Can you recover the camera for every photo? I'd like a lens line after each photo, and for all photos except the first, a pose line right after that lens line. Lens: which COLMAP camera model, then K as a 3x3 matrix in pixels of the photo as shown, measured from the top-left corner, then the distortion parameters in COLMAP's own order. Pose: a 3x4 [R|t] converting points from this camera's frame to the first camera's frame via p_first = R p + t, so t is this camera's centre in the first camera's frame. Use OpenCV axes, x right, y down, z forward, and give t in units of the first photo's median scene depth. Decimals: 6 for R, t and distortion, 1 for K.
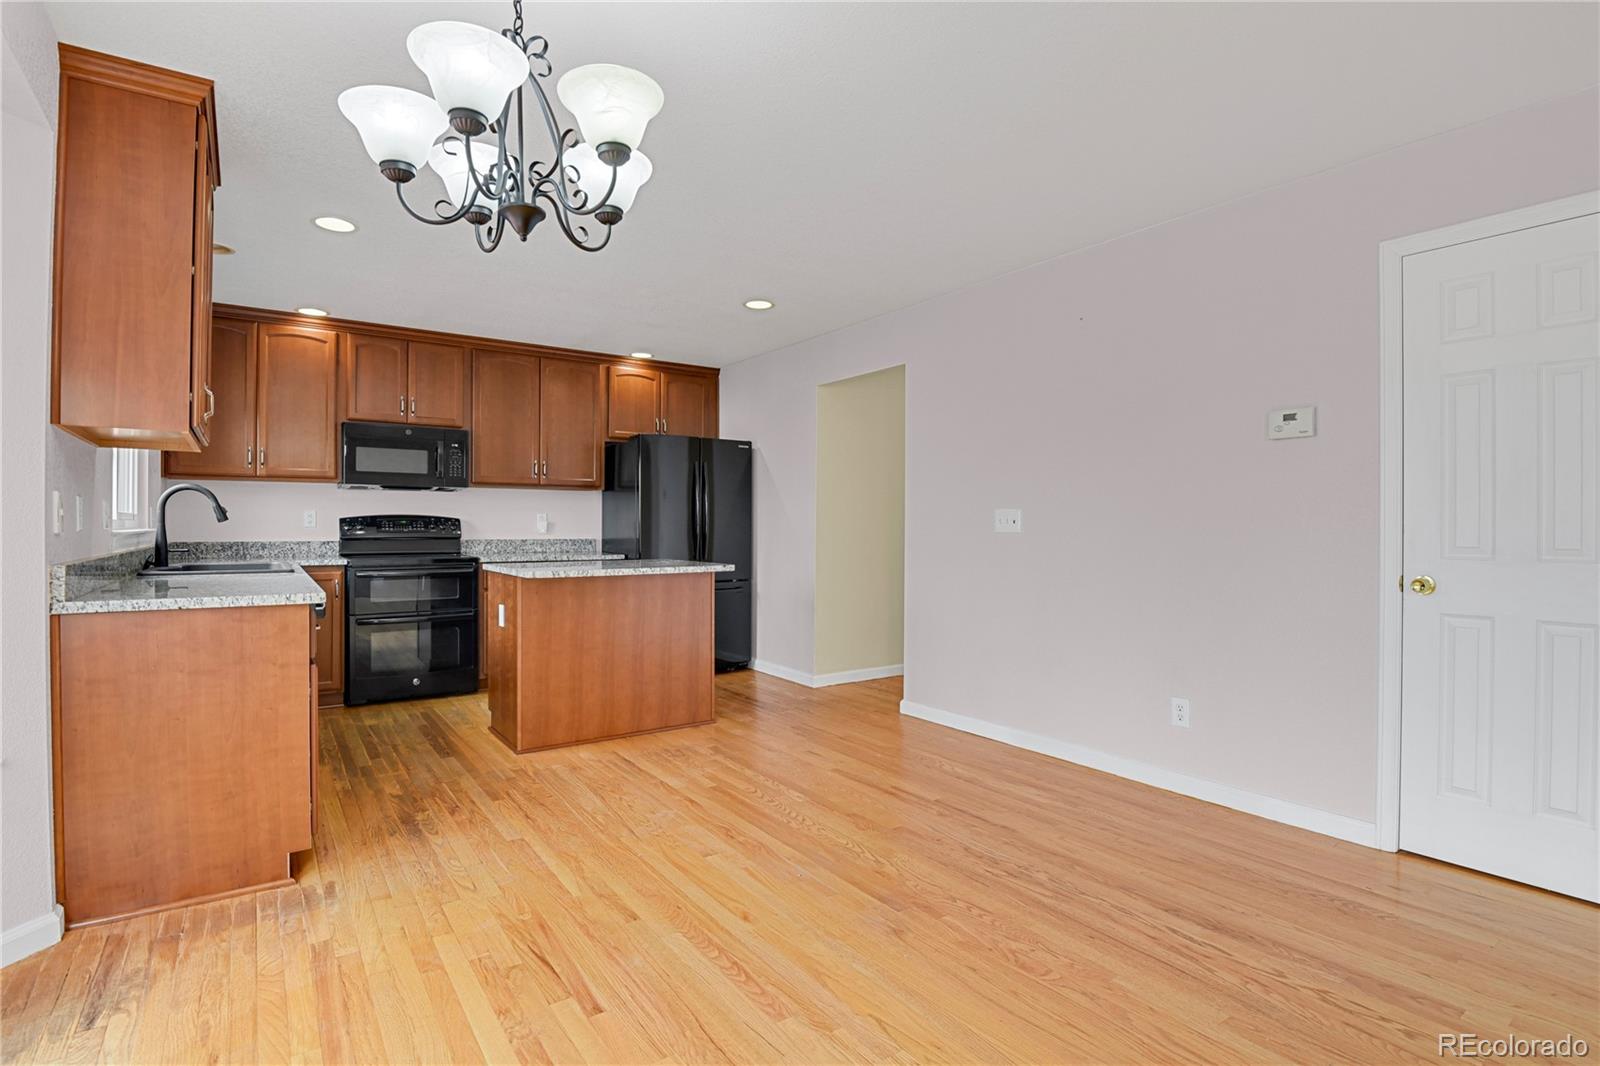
lens RADIAL K [[786.4, 0, 815.0], [0, 786.4, 525.7], [0, 0, 1]] dist [-0.018585, -0.006299]
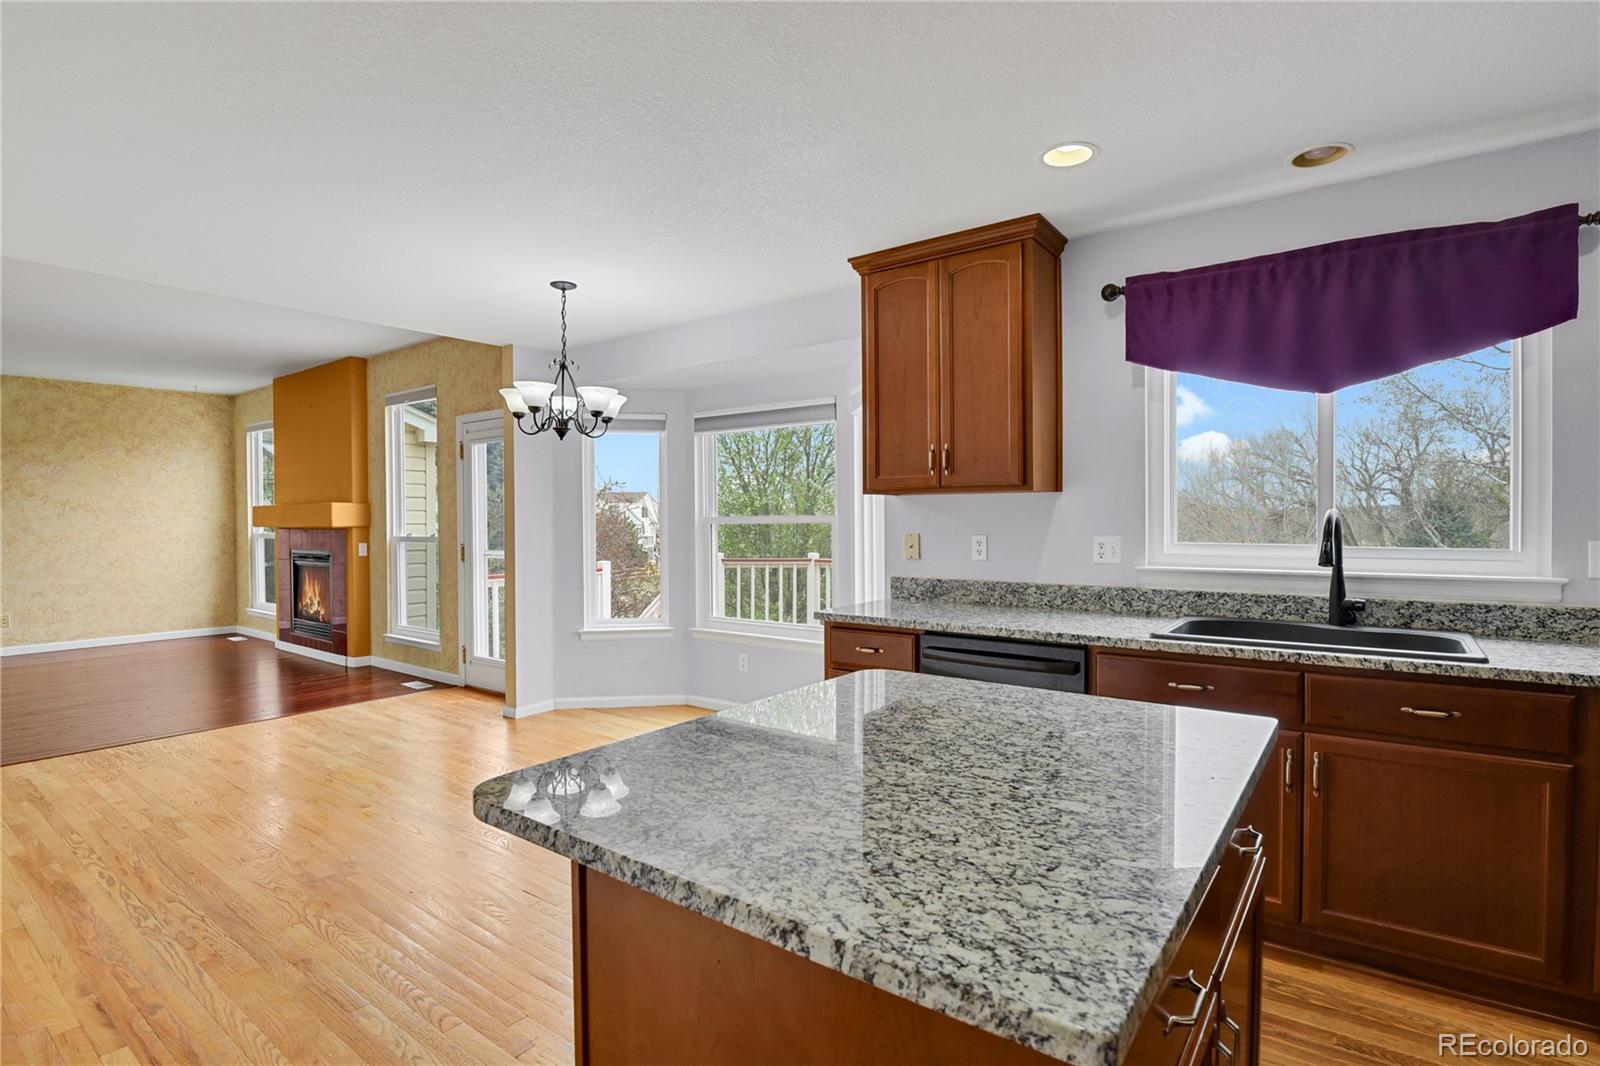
lens RADIAL K [[786.4, 0, 808.8], [0, 786.4, 527.7], [0, 0, 1]] dist [-0.018585, -0.006299]
pose [[-0.952803, 0.007001, -0.303509, -0.112941], [0.003230, 0.999911, 0.012925, -0.035256], [0.303572, 0.011335, -0.952741, 1.119179]]
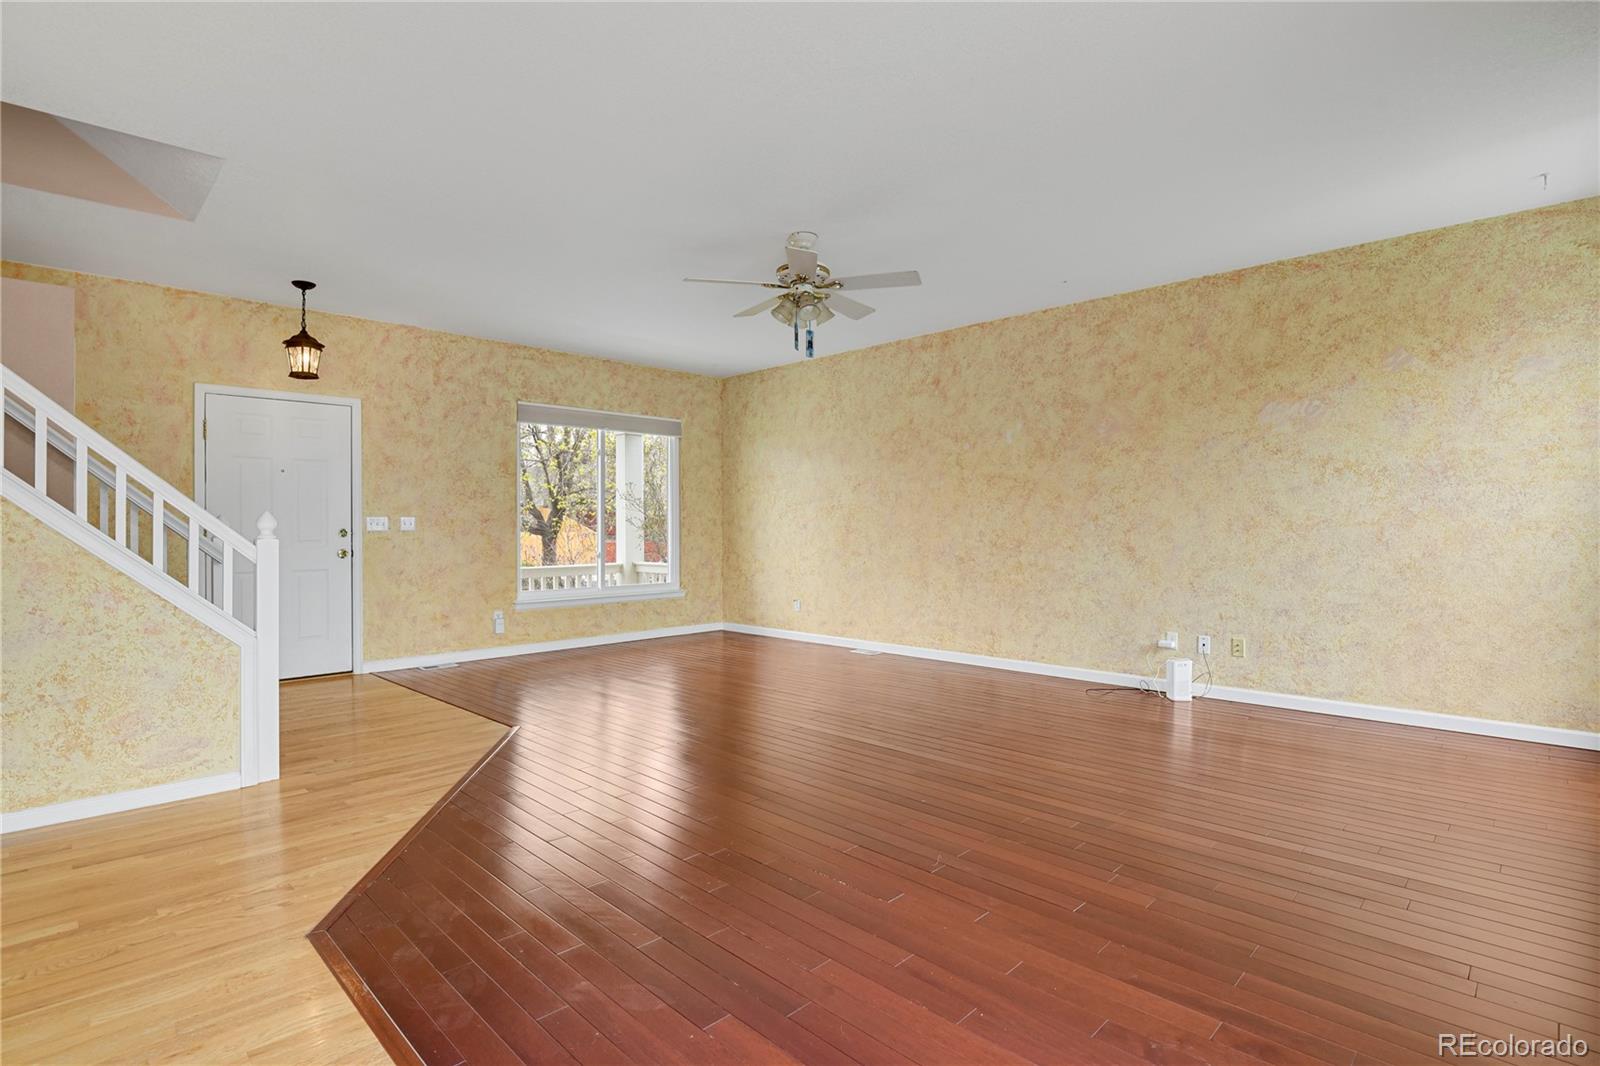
lens RADIAL K [[786.4, 0, 796.0], [0, 786.4, 529.0], [0, 0, 1]] dist [-0.018585, -0.006299]
pose [[-0.164341, -0.008195, 0.986369, 0.046237], [0.003365, 0.999955, 0.008868, -0.000334], [-0.986398, 0.004776, -0.164307, -0.070315]]
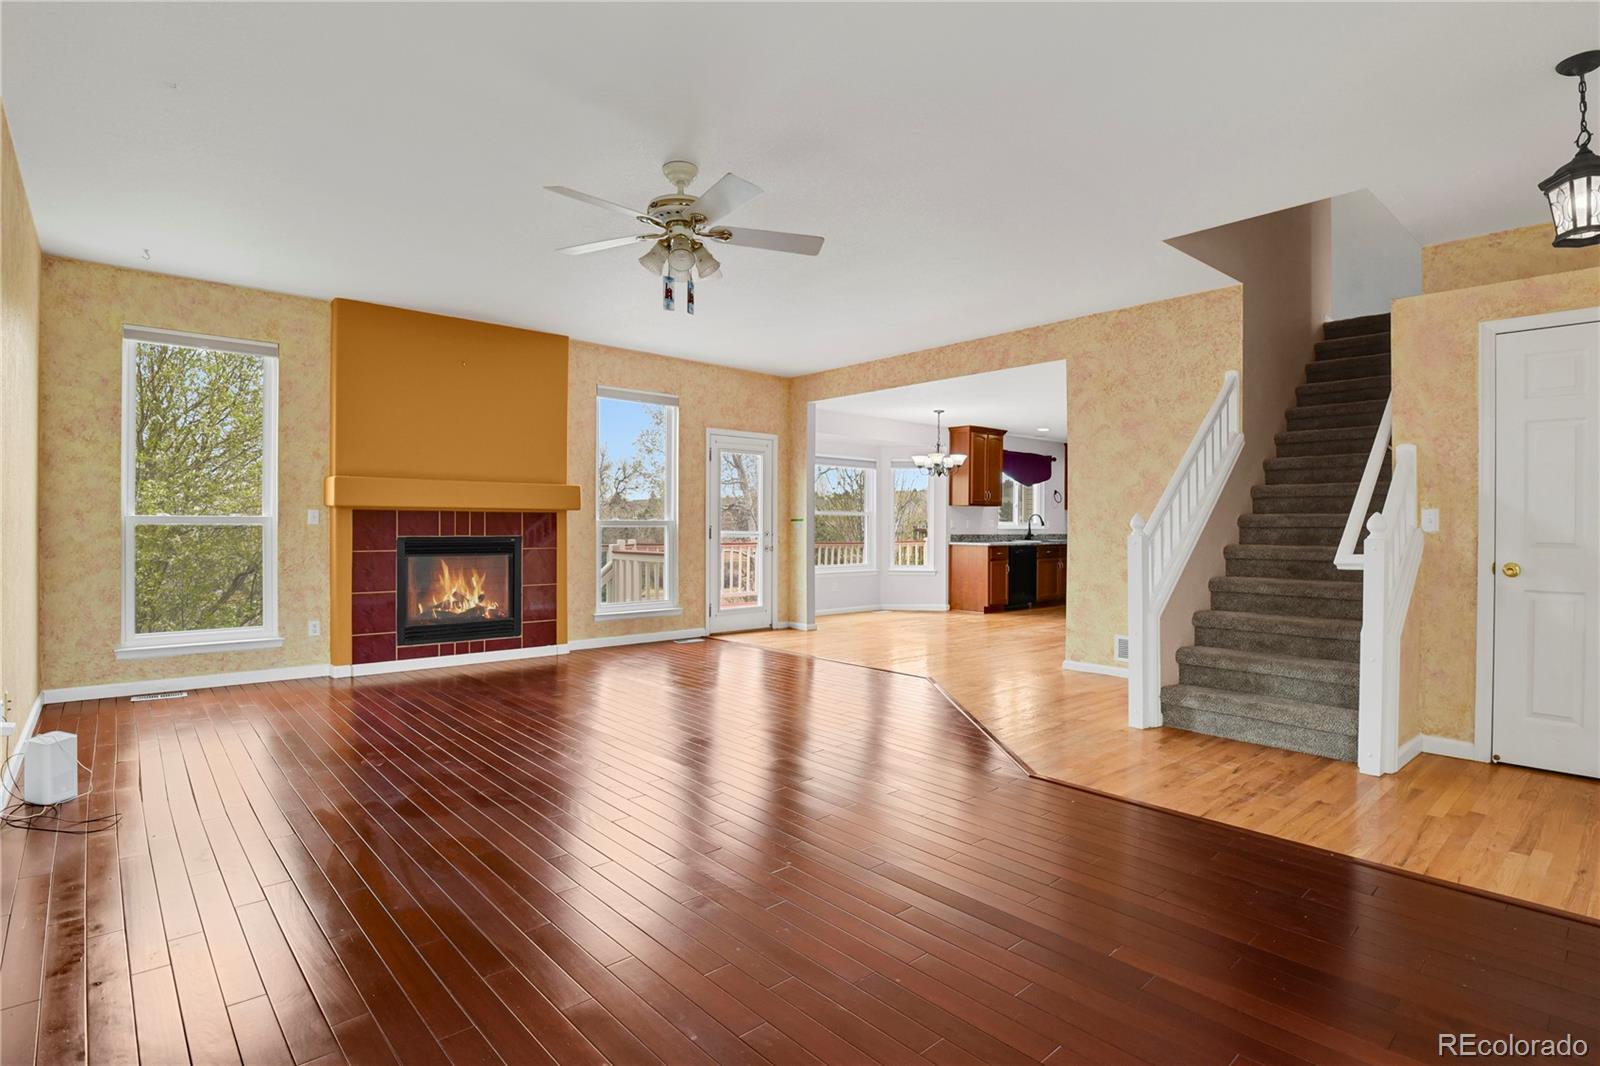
lens RADIAL K [[786.4, 0, 814.0], [0, 786.4, 524.7], [0, 0, 1]] dist [-0.018585, -0.006299]
pose [[0.112167, -0.002225, -0.993687, 1.658420], [-0.006803, 0.999972, -0.003007, 0.005196], [0.993666, 0.007097, 0.112149, -0.181744]]
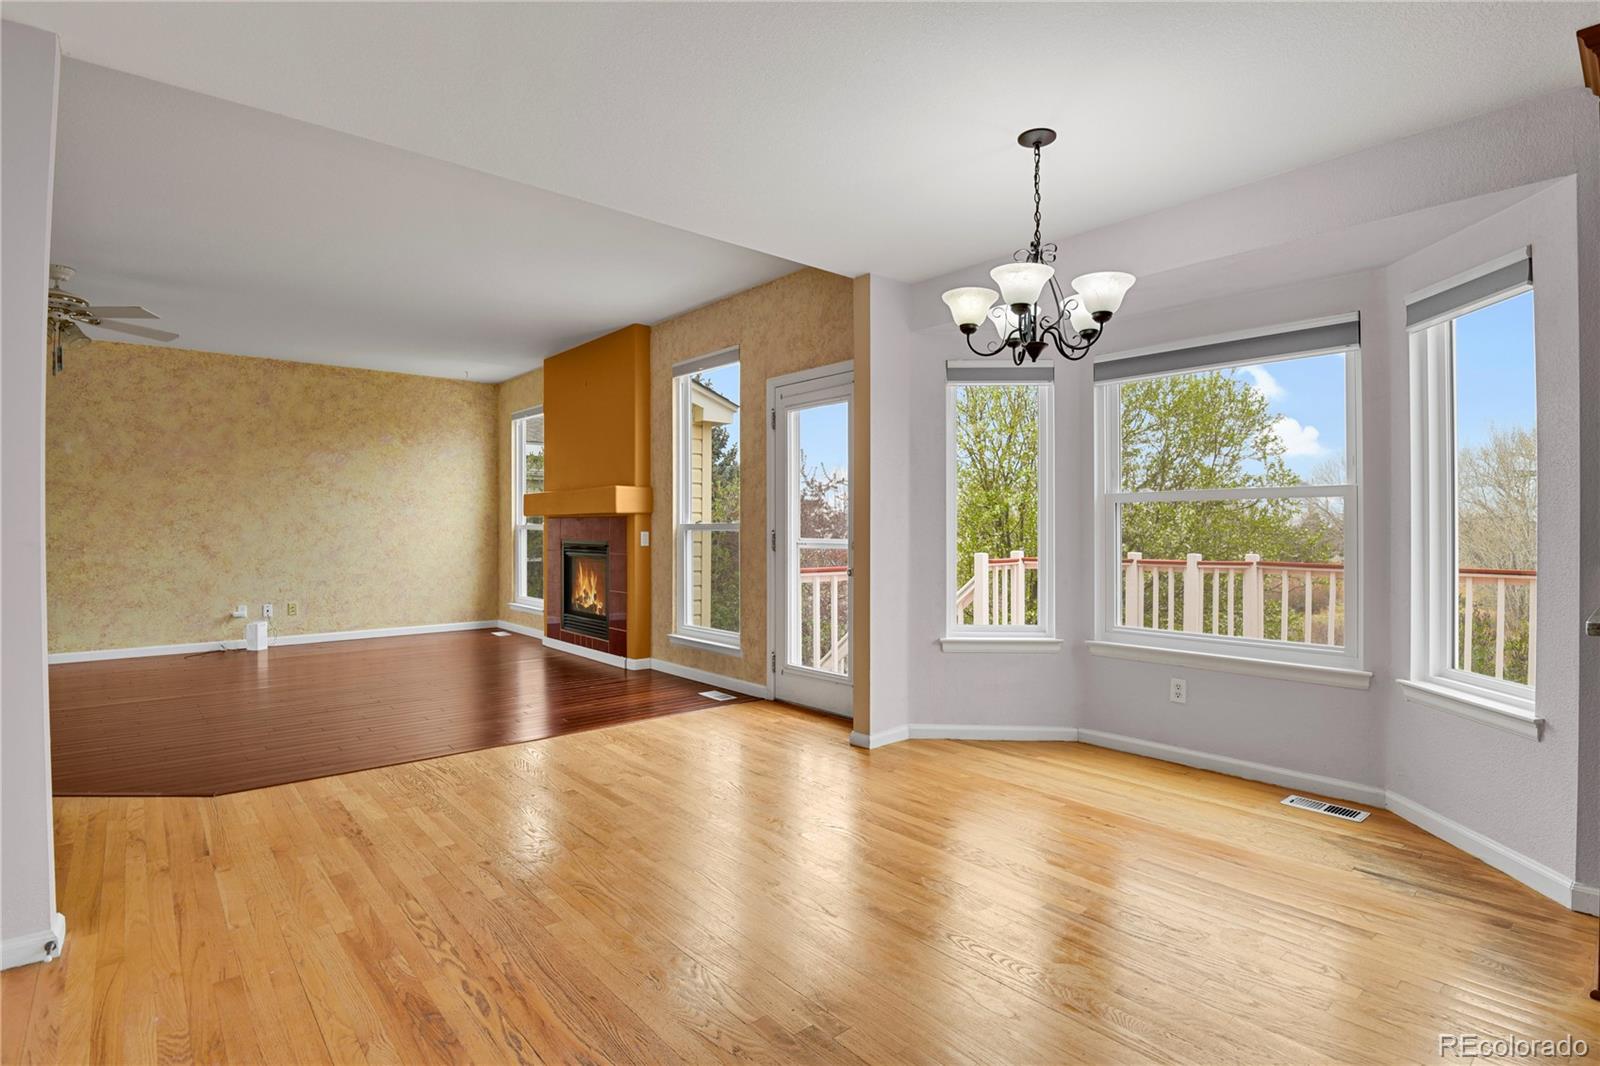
lens RADIAL K [[786.4, 0, 808.9], [0, 786.4, 525.4], [0, 0, 1]] dist [-0.018585, -0.006299]
pose [[-0.995132, -0.001671, -0.098539, 0.086395], [-0.001605, 0.999998, -0.000747, -0.001739], [0.098540, -0.000585, -0.995133, 0.822212]]
